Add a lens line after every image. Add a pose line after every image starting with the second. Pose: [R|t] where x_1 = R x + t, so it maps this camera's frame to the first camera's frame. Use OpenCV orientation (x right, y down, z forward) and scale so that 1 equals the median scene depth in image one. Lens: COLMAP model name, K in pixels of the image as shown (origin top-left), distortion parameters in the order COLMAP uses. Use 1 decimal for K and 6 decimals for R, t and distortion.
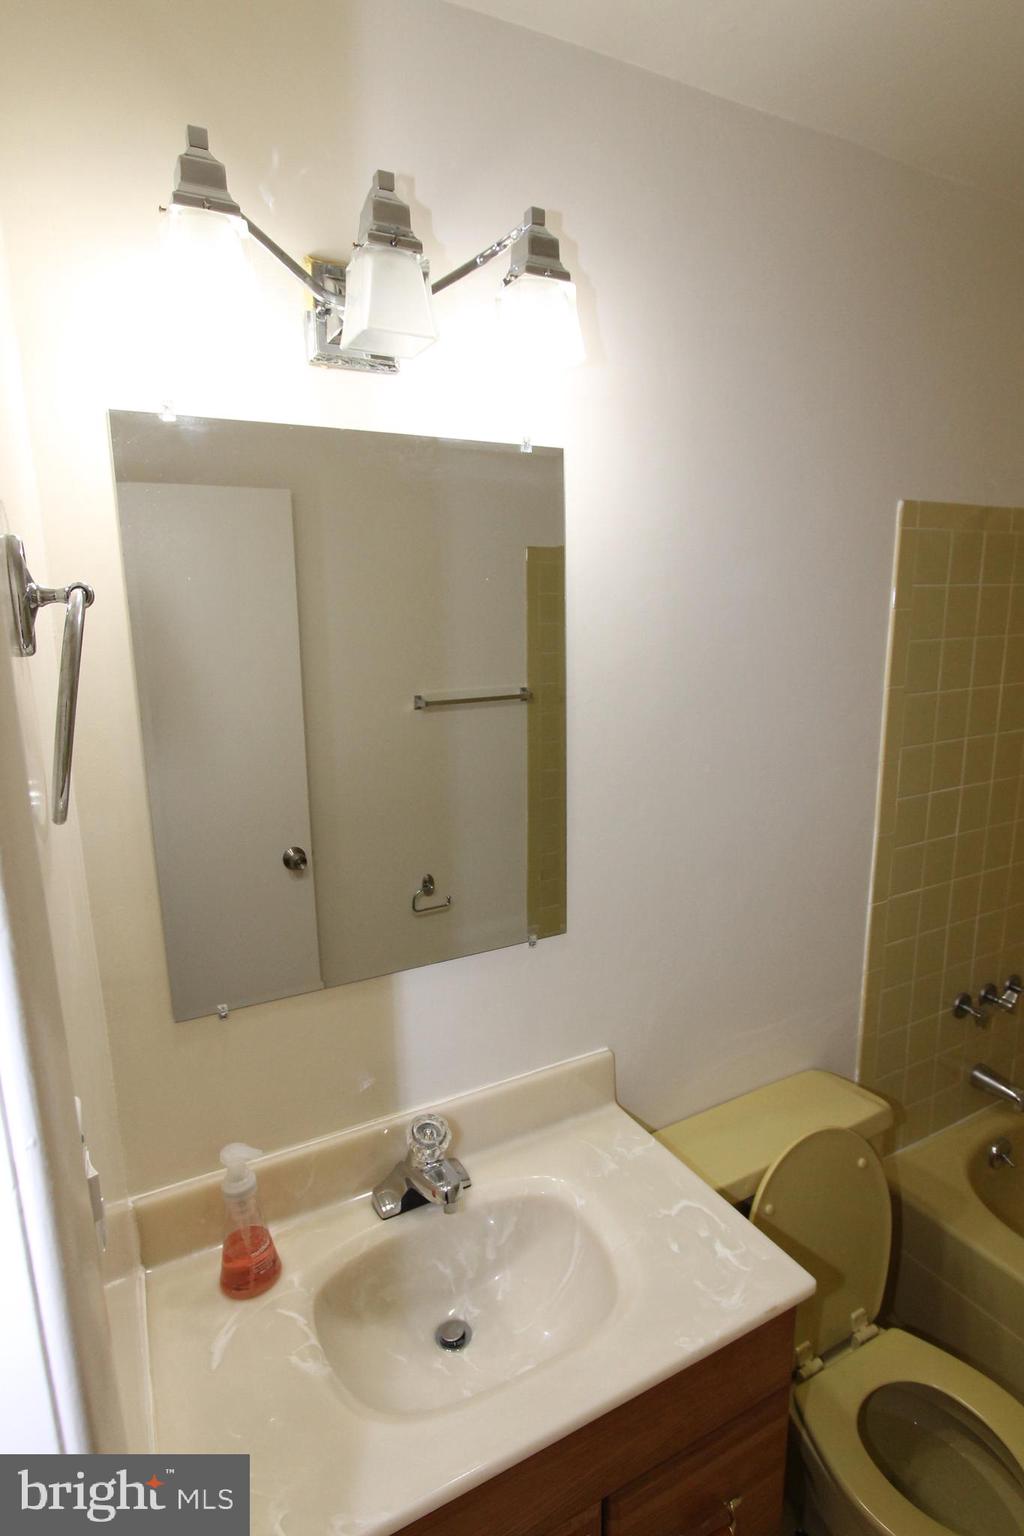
lens RADIAL K [[806.6, 0, 514.4], [0, 806.6, 769.2], [0, 0, 1]] dist [-0.019513, 0.006196]
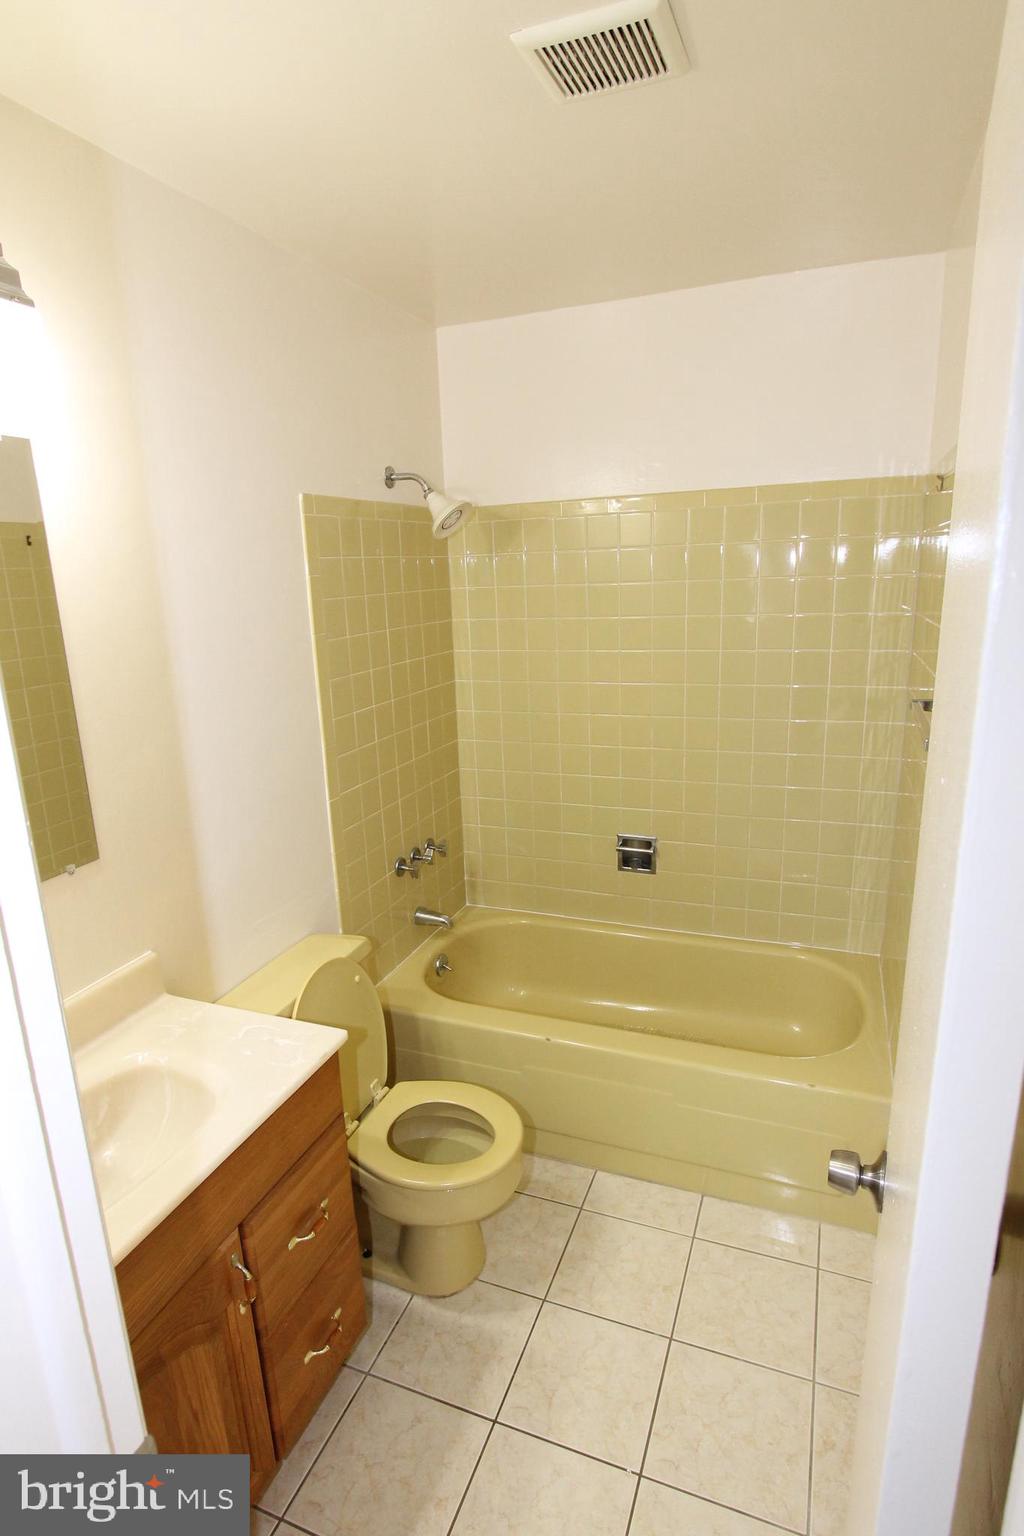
lens RADIAL K [[806.6, 0, 516.7], [0, 806.6, 769.2], [0, 0, 1]] dist [-0.019513, 0.006196]
pose [[0.758923, -0.167046, 0.629390, -0.162214], [0.150640, 0.985356, 0.079880, 0.064399], [-0.633517, 0.034189, 0.772973, -0.244836]]
